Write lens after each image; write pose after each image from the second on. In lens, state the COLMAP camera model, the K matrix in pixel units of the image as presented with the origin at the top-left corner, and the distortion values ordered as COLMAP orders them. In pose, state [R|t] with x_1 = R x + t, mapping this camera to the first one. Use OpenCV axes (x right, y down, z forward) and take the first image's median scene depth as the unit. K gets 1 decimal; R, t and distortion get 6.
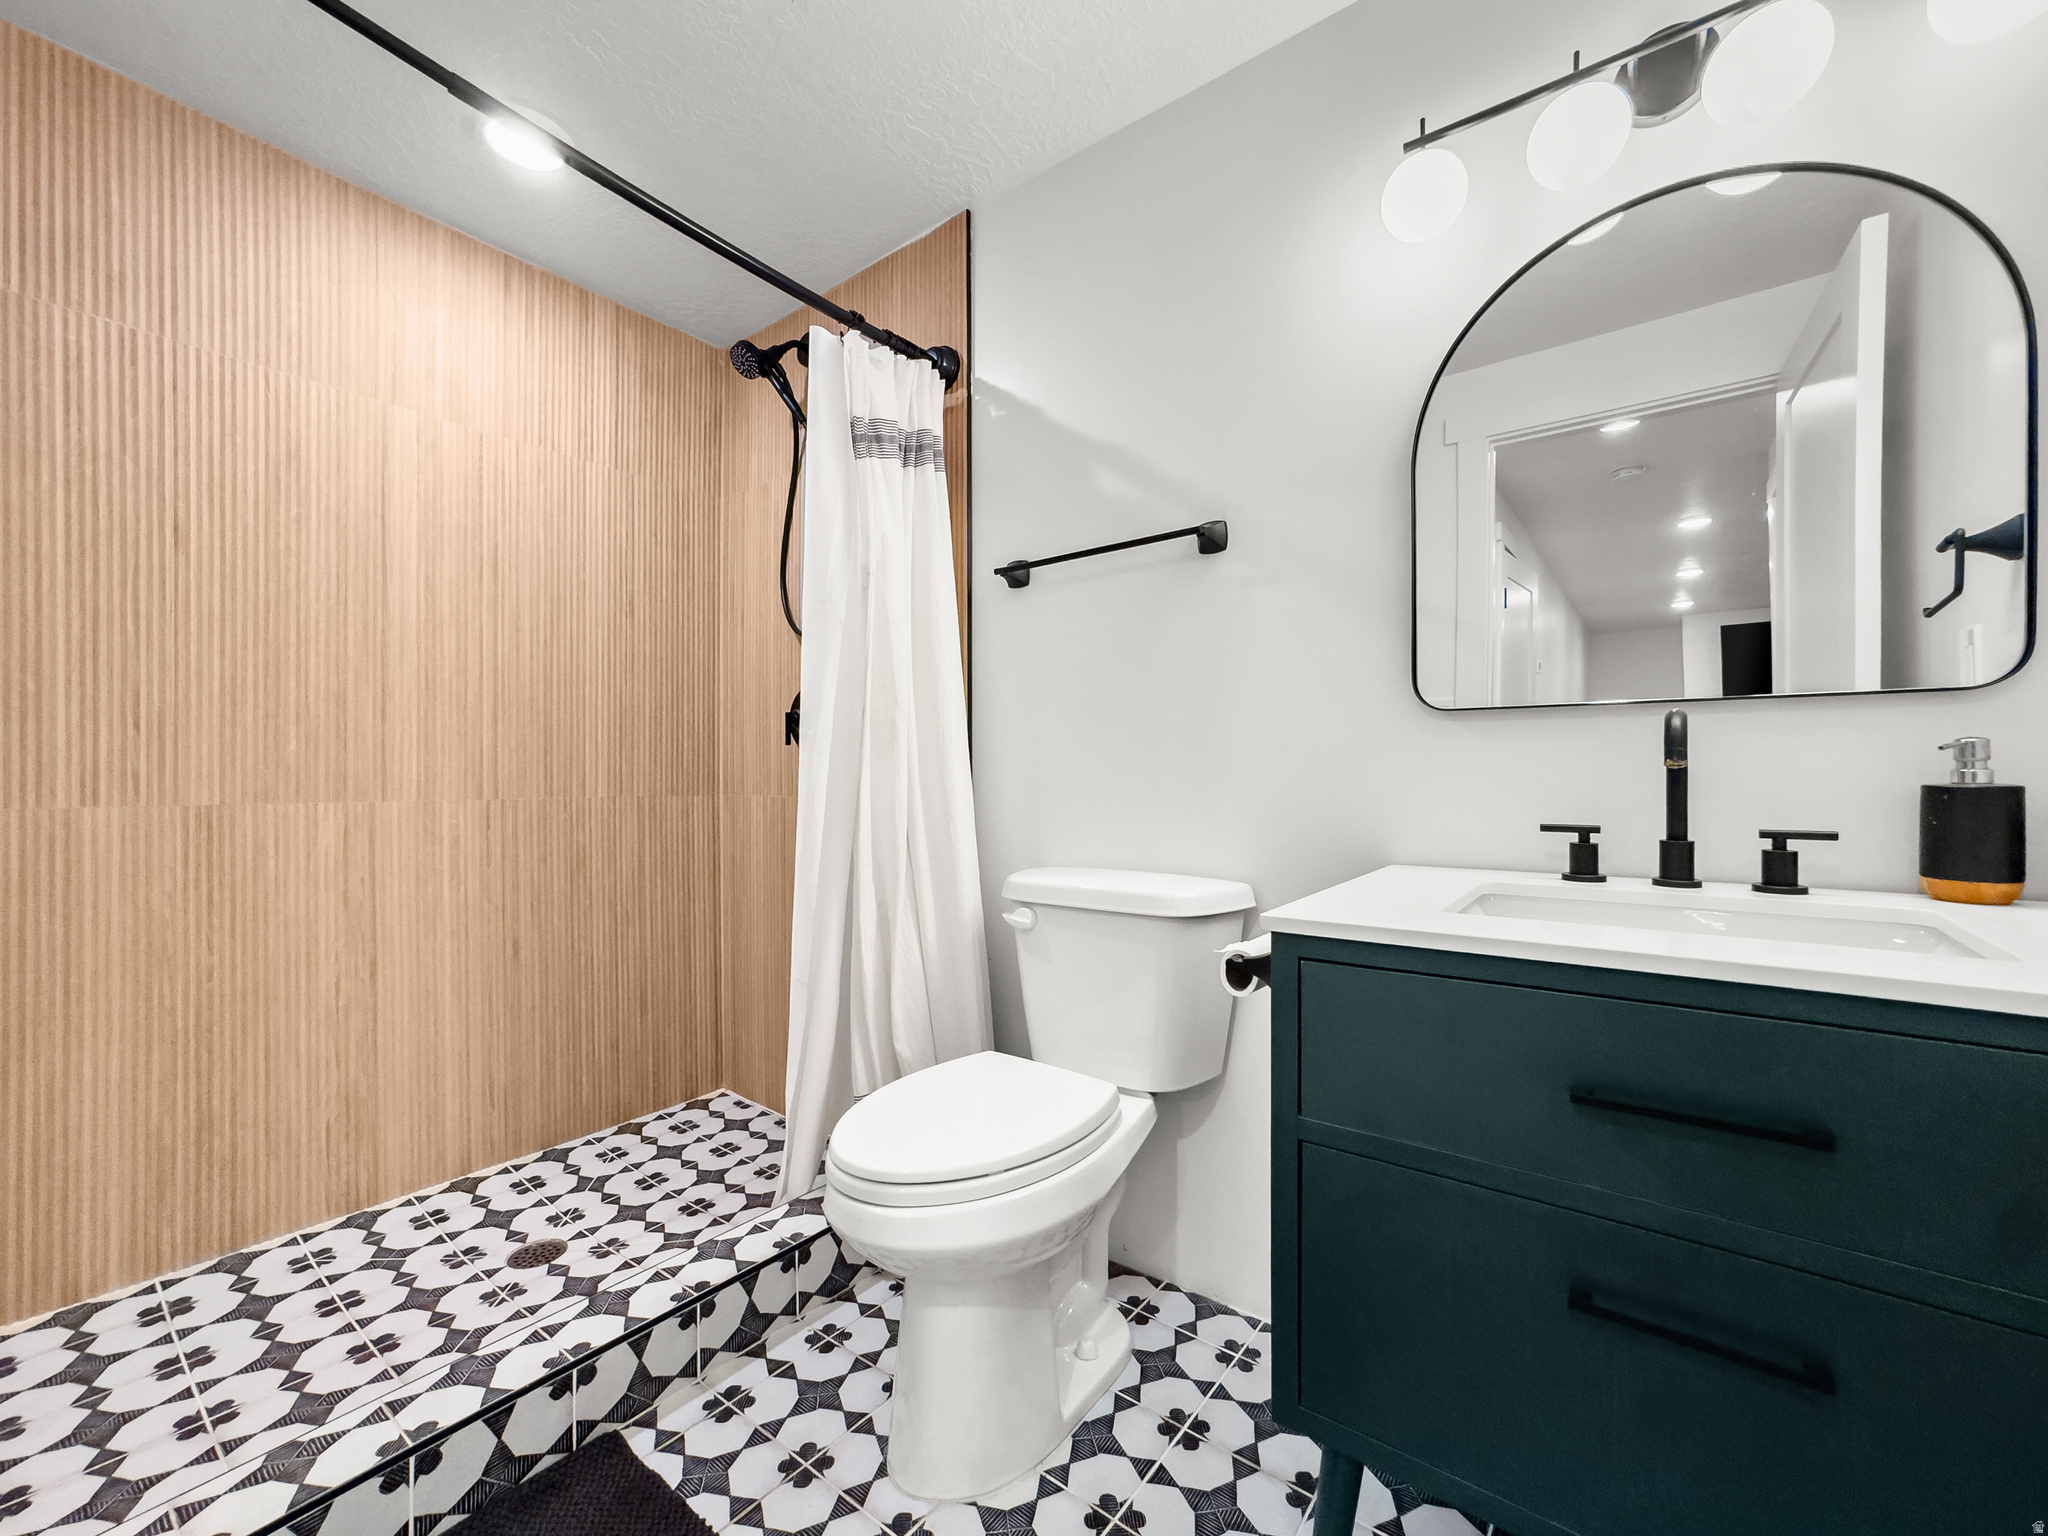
lens RADIAL K [[808.8, 0, 1024.0], [0, 808.8, 768.0], [0, 0, 1]] dist [-0.024318, 0.012260]
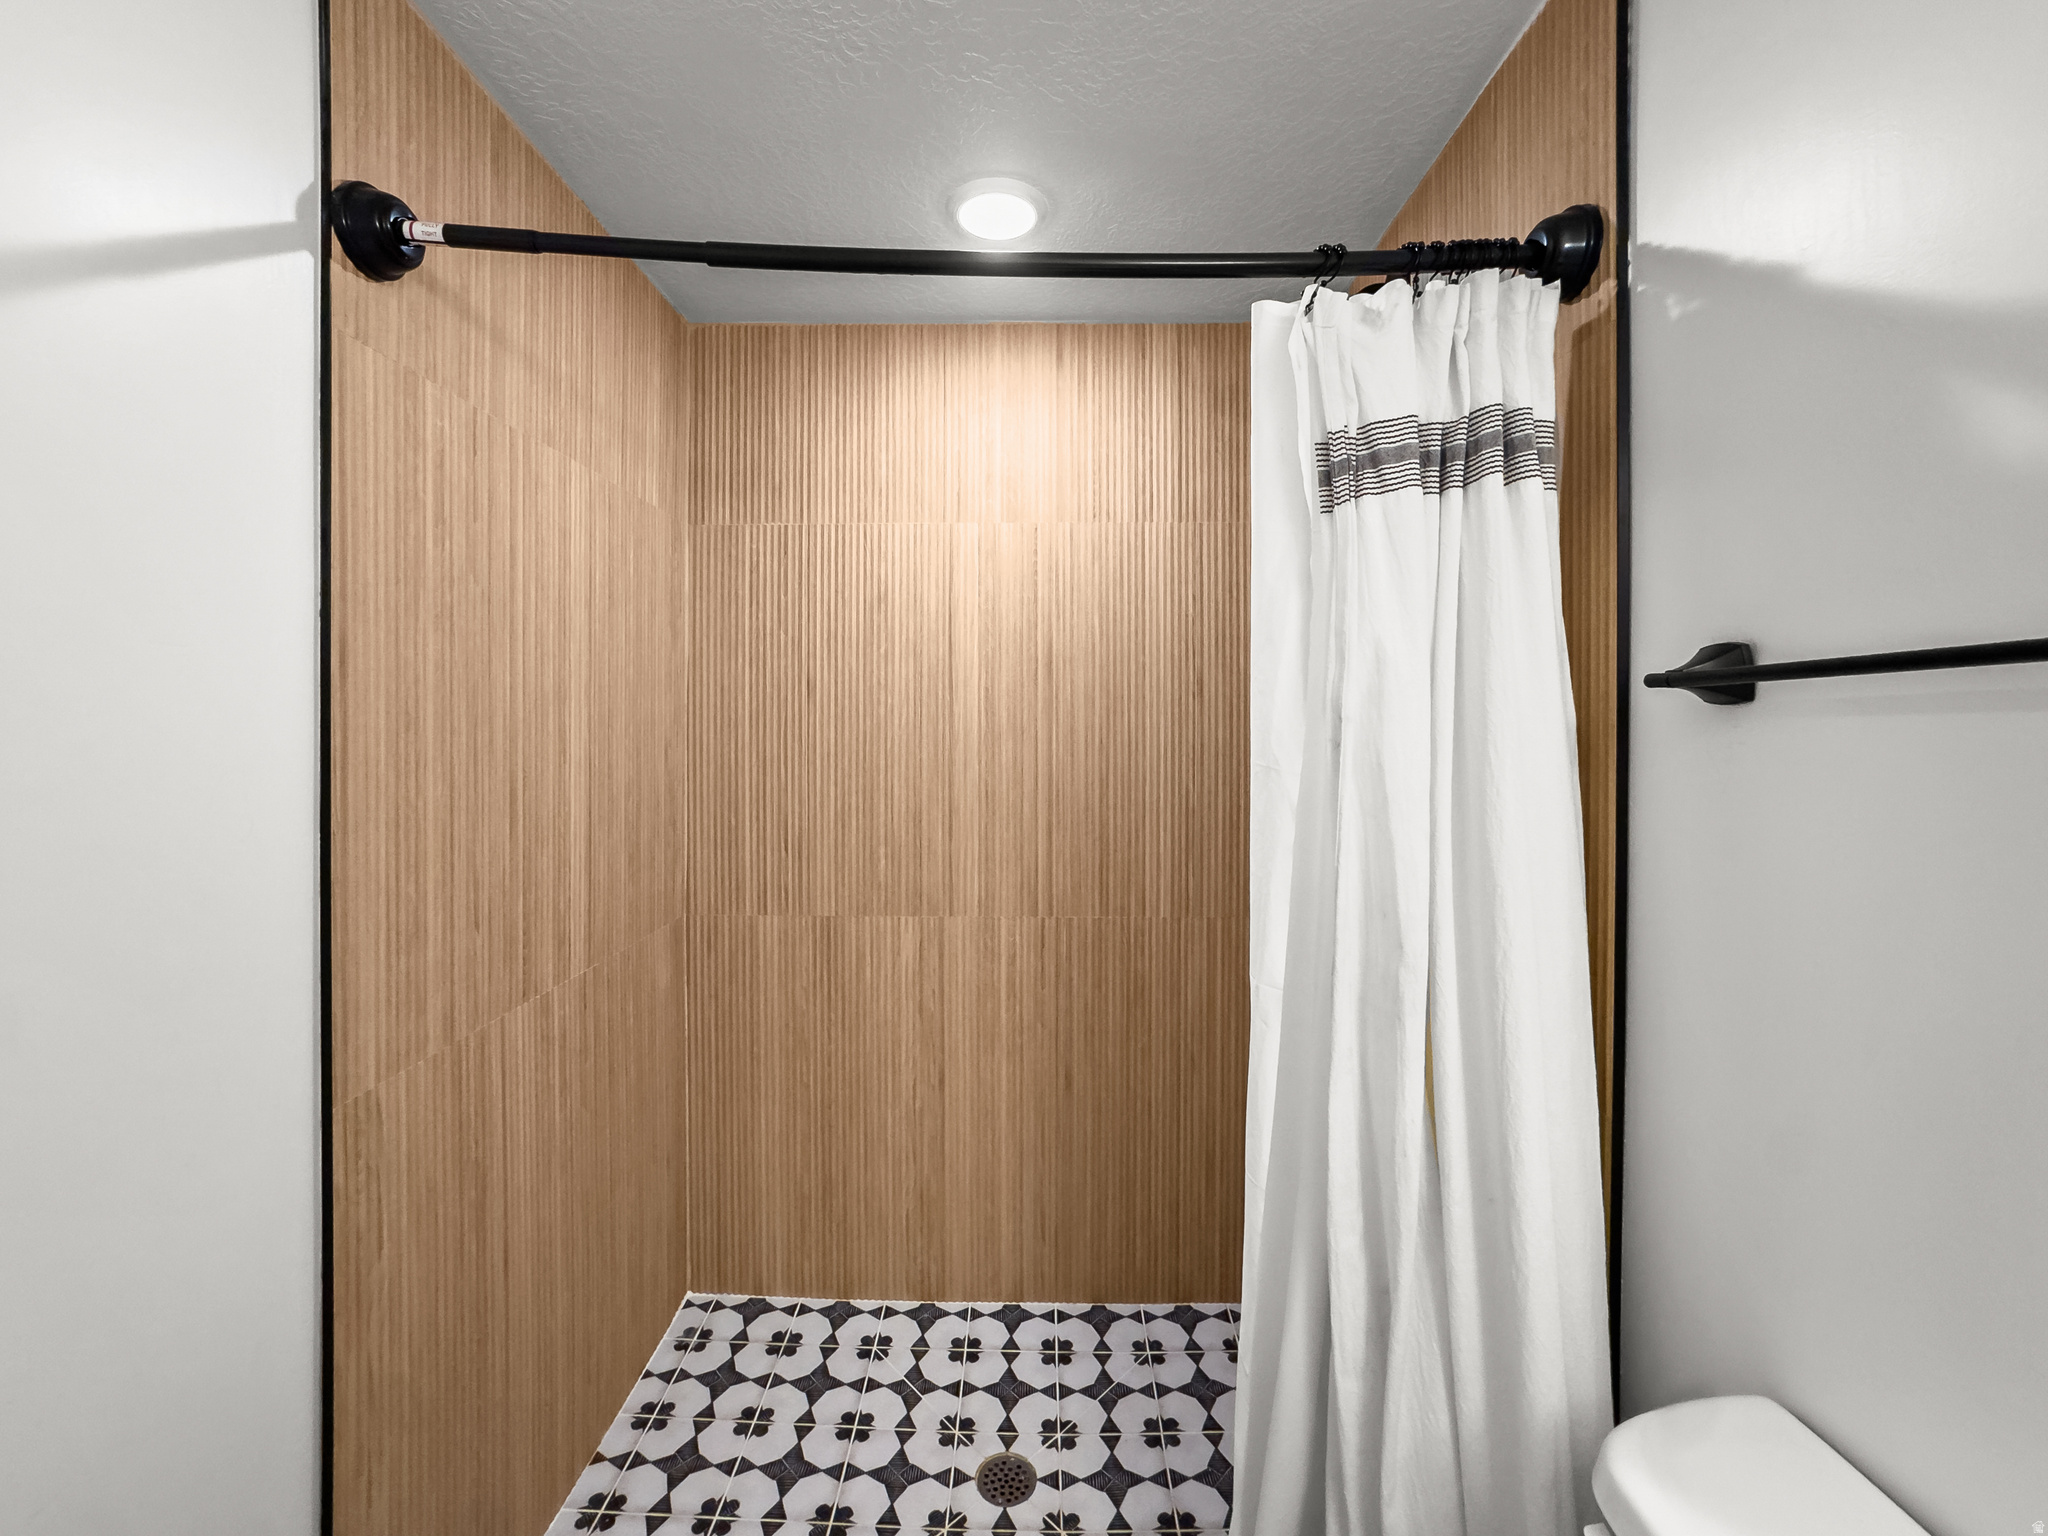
lens RADIAL K [[855.2, 0, 1014.7], [0, 855.2, 730.3], [0, 0, 1]] dist [-0.052346, 0.024619]
pose [[0.605713, 0.007545, -0.795647, 0.110757], [0.000214, 0.999953, 0.009645, -0.208626], [0.795683, -0.006012, 0.605684, 0.416103]]
